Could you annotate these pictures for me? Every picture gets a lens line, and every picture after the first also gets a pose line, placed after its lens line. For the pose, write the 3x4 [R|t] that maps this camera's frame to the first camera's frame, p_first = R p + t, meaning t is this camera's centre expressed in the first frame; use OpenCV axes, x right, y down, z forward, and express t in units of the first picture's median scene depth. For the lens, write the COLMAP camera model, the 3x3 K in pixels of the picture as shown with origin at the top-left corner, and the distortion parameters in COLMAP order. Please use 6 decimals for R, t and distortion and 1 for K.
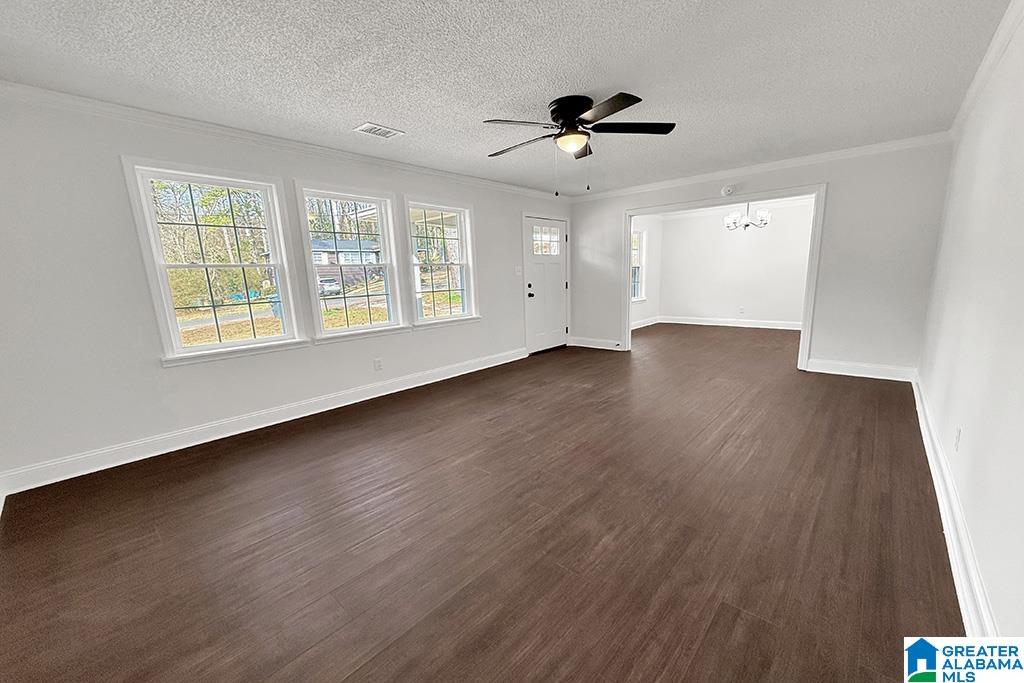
lens RADIAL K [[409.3, 0, 513.0], [0, 409.3, 350.9], [0, 0, 1]] dist [-0.001797, -0.000093]
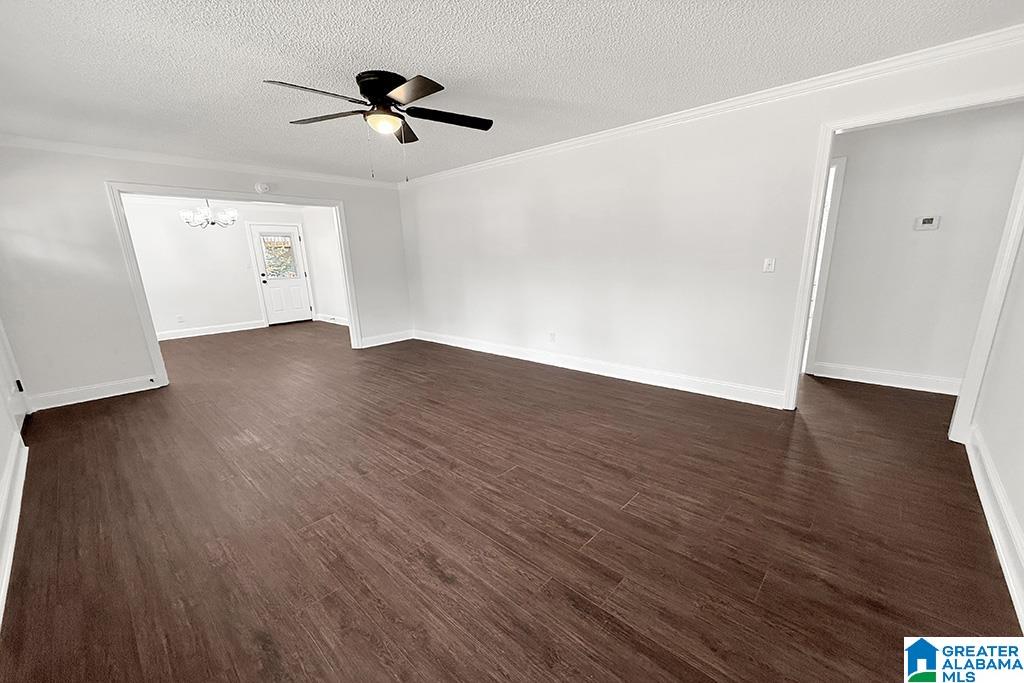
lens RADIAL K [[409.3, 0, 513.0], [0, 409.3, 350.9], [0, 0, 1]] dist [-0.001797, -0.000093]
pose [[0.020920, -0.197332, 0.980113, -0.728110], [0.215731, 0.958125, 0.188301, -0.116323], [-0.976229, 0.207501, 0.062615, 0.667584]]
